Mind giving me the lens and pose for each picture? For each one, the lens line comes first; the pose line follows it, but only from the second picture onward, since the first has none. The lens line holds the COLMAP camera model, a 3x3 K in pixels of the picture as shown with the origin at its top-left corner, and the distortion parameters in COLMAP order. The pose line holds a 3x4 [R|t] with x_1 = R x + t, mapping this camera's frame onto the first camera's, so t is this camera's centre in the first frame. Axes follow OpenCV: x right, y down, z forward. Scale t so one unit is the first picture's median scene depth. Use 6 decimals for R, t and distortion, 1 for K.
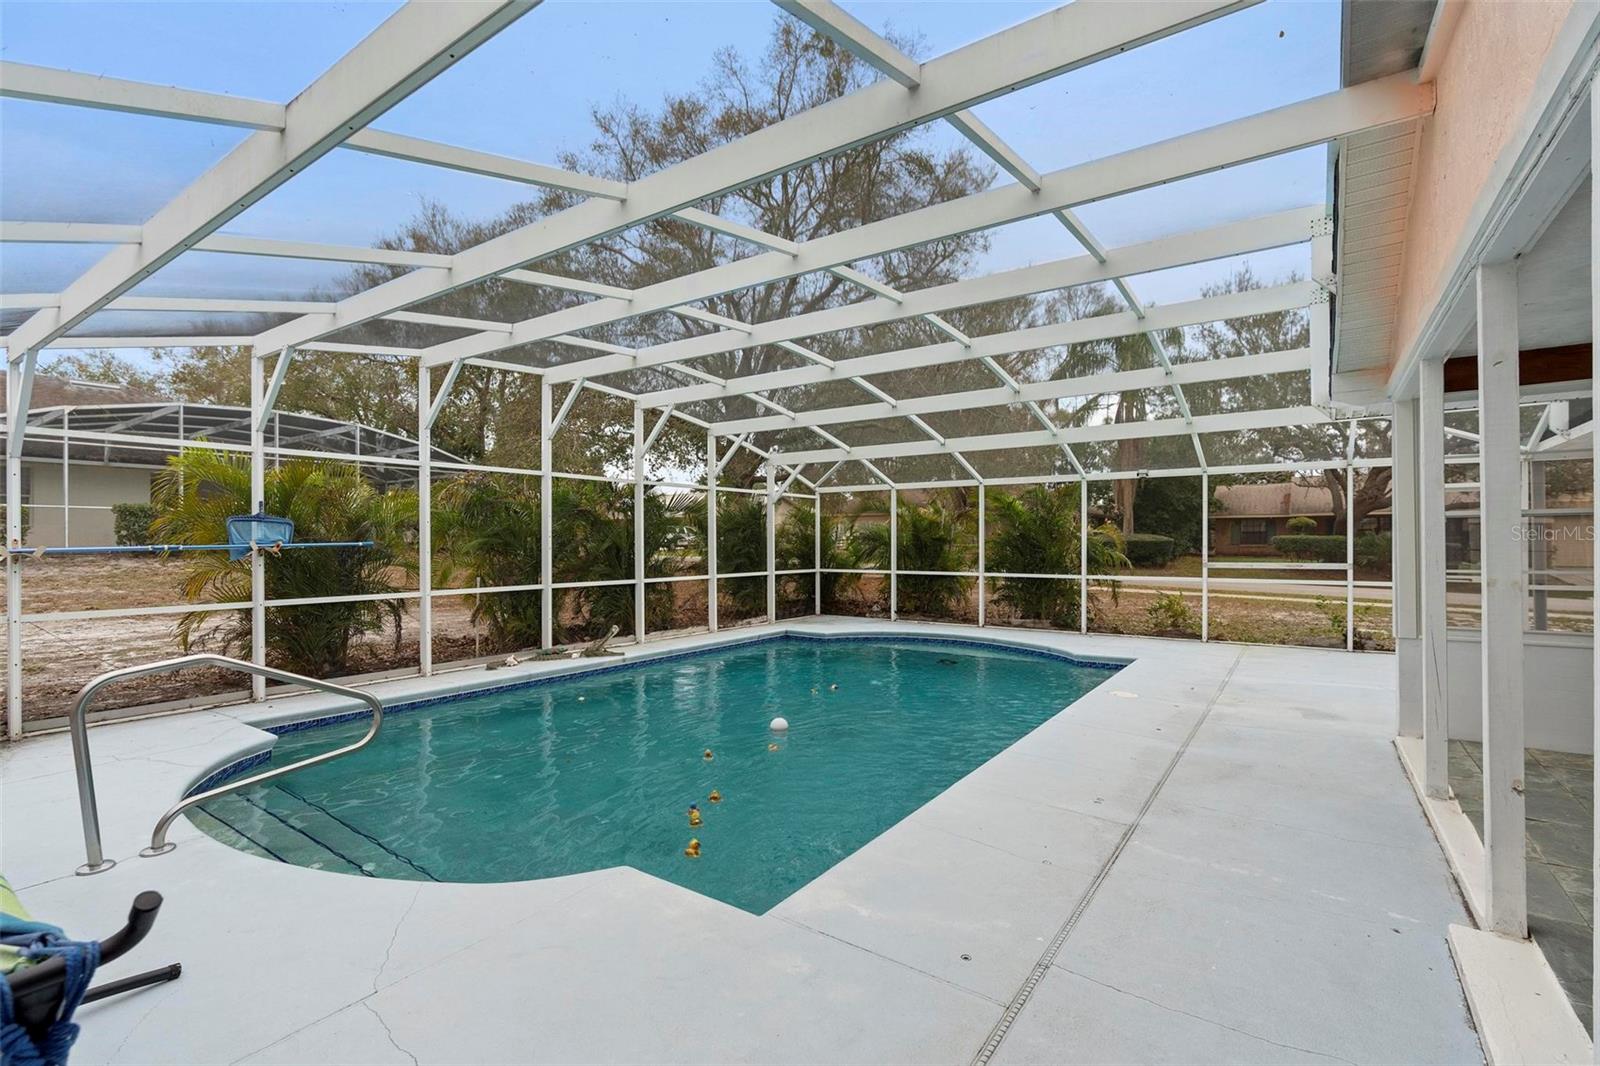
lens RADIAL K [[735.7, 0, 797.1], [0, 735.7, 533.8], [0, 0, 1]] dist [-0.011778, 0.003330]
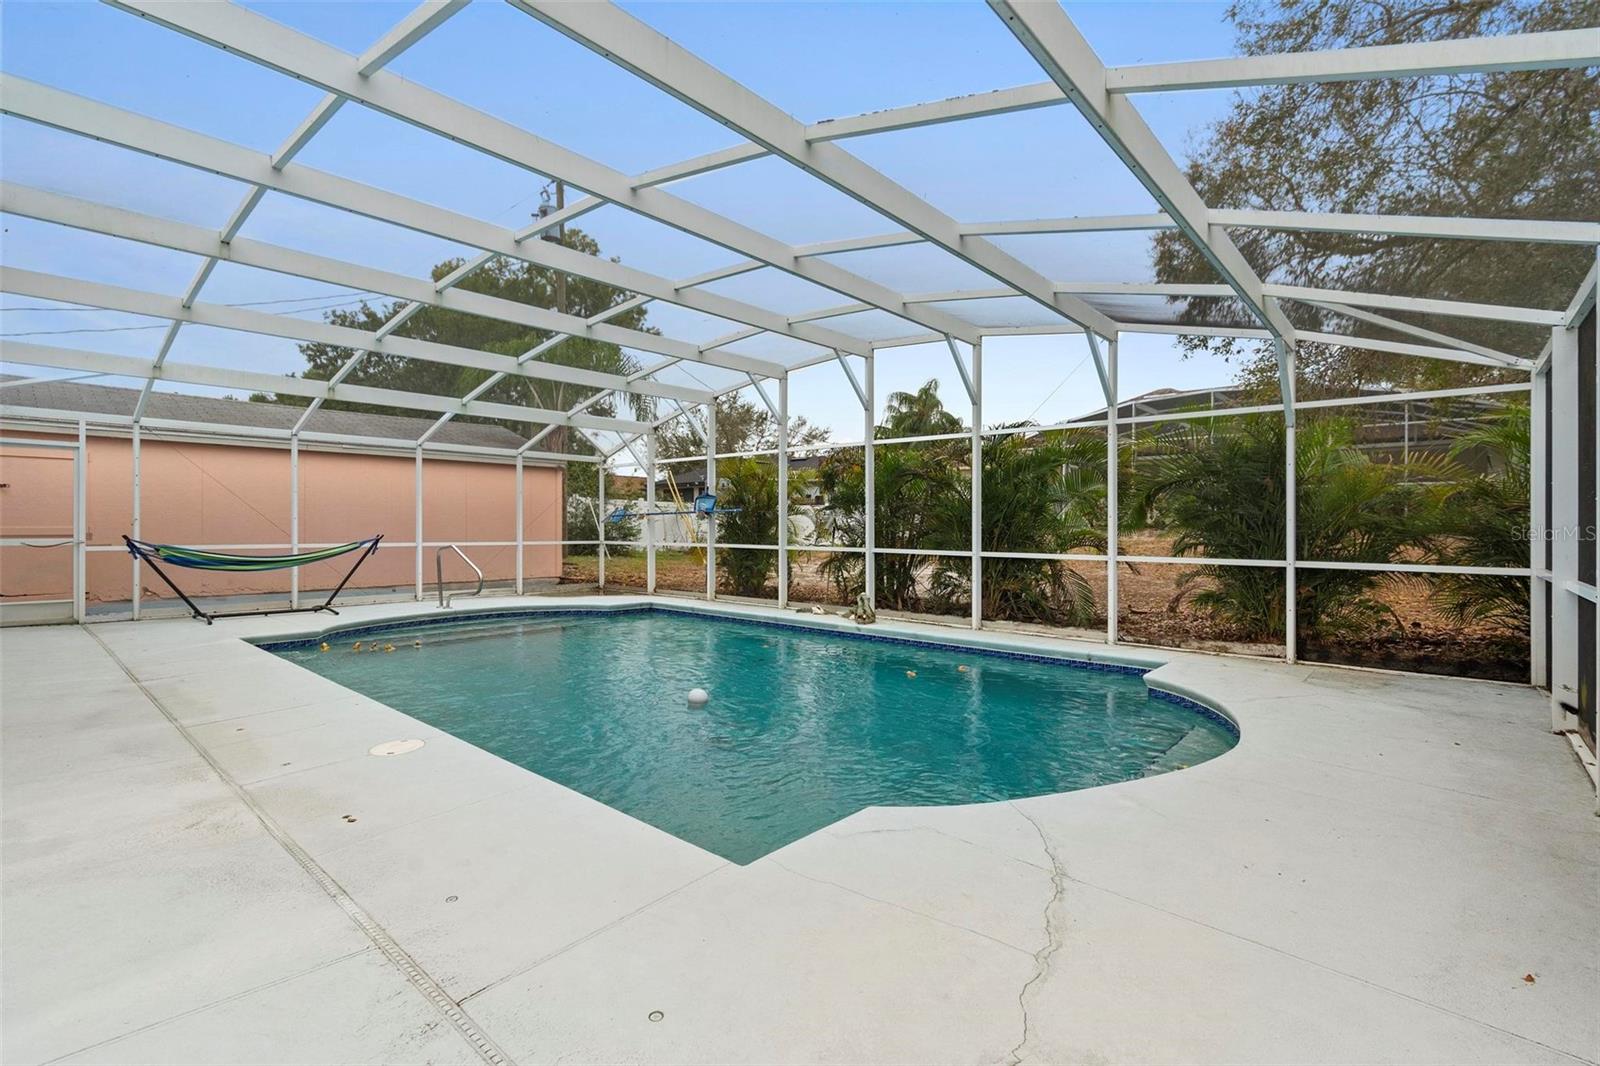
lens RADIAL K [[735.7, 0, 791.4], [0, 735.7, 527.8], [0, 0, 1]] dist [-0.011778, 0.003330]
pose [[-0.109108, 0.007903, -0.993998, 0.665309], [0.006643, 0.999952, 0.007221, 0.029576], [0.994008, -0.005816, -0.109155, 0.933664]]
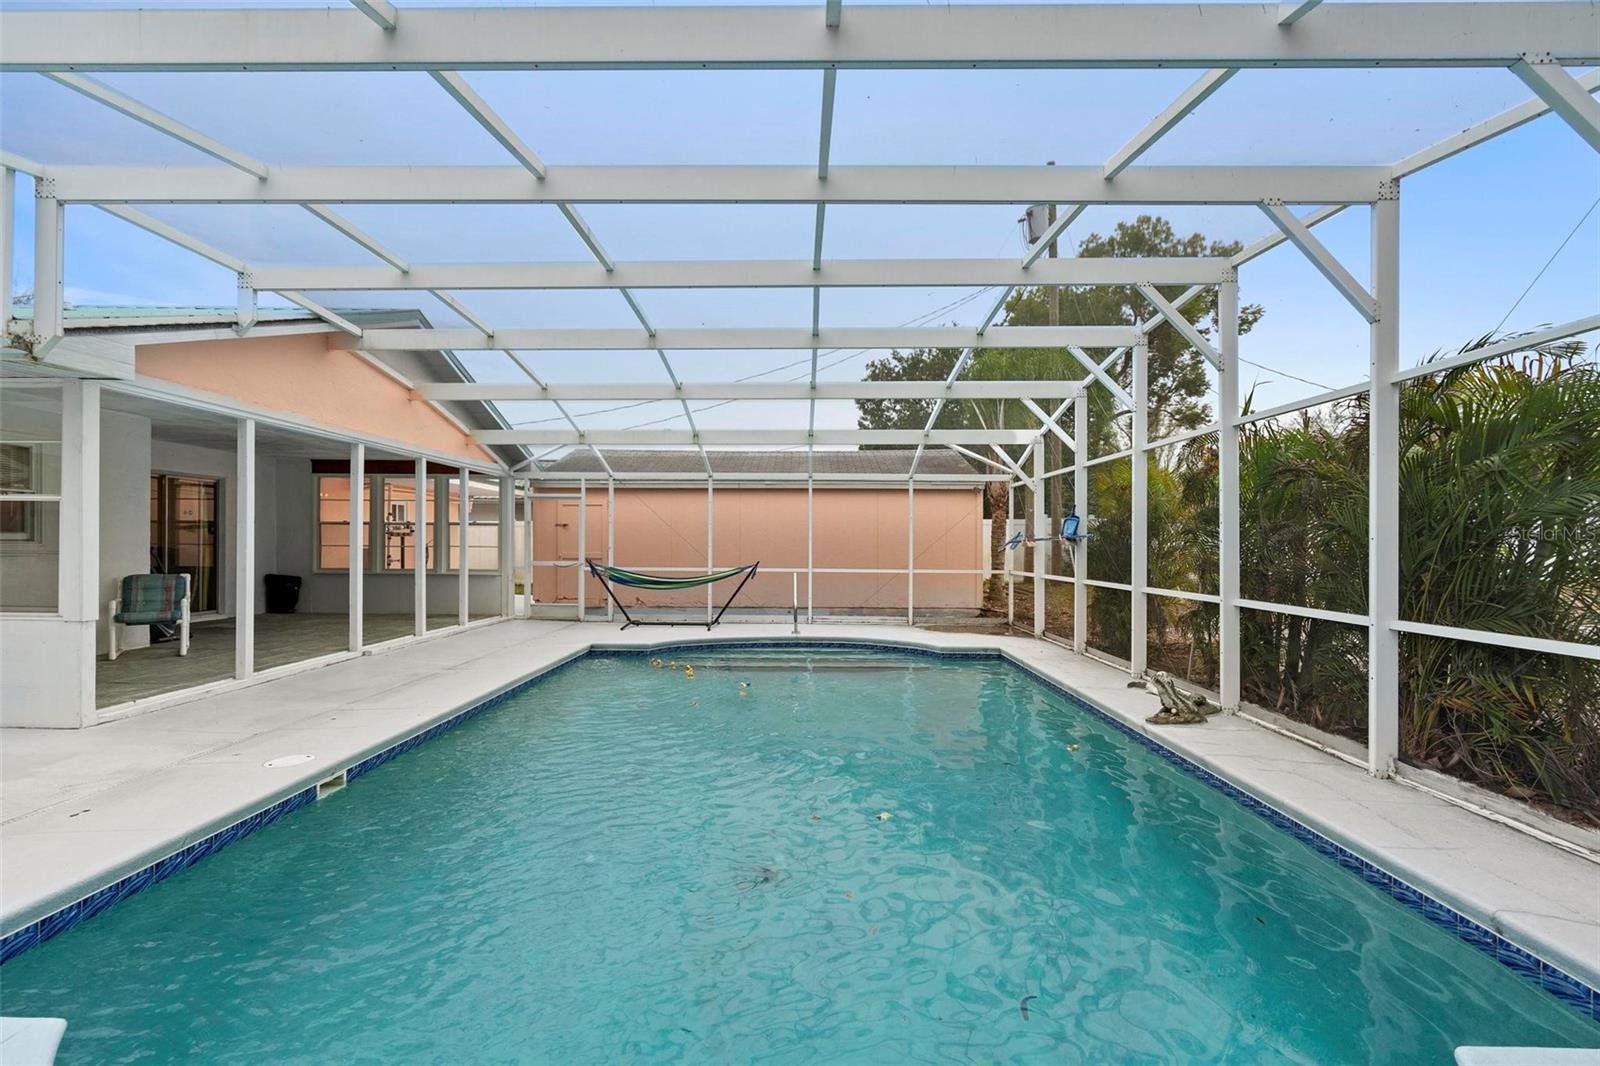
lens RADIAL K [[735.7, 0, 805.8], [0, 735.7, 535.8], [0, 0, 1]] dist [-0.011778, 0.003330]
pose [[-0.825541, -0.002686, -0.564335, 0.287539], [0.006864, 0.999867, -0.014800, 0.021242], [0.564300, -0.016092, -0.825413, 1.224052]]
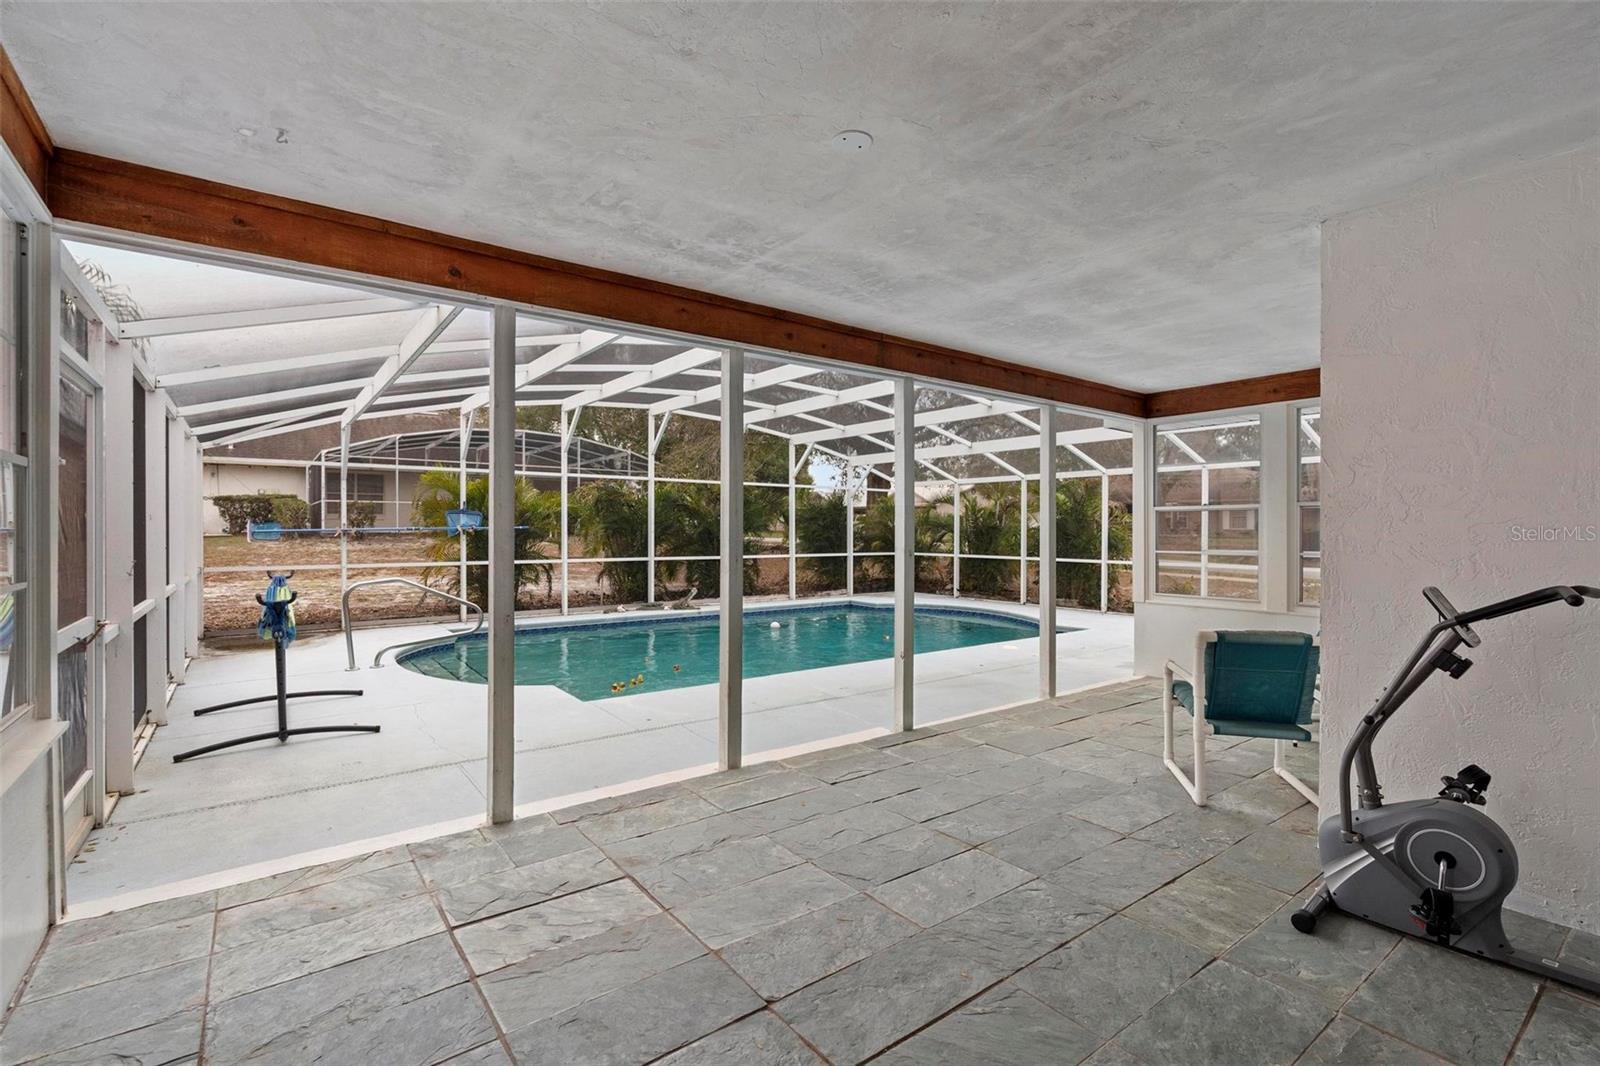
lens RADIAL K [[735.7, 0, 799.9], [0, 735.7, 531.7], [0, 0, 1]] dist [-0.011778, 0.003330]
pose [[0.952923, 0.007387, -0.303121, 0.333939], [-0.003329, 0.999898, 0.013902, -0.000822], [0.303193, -0.012238, 0.952851, -0.238957]]
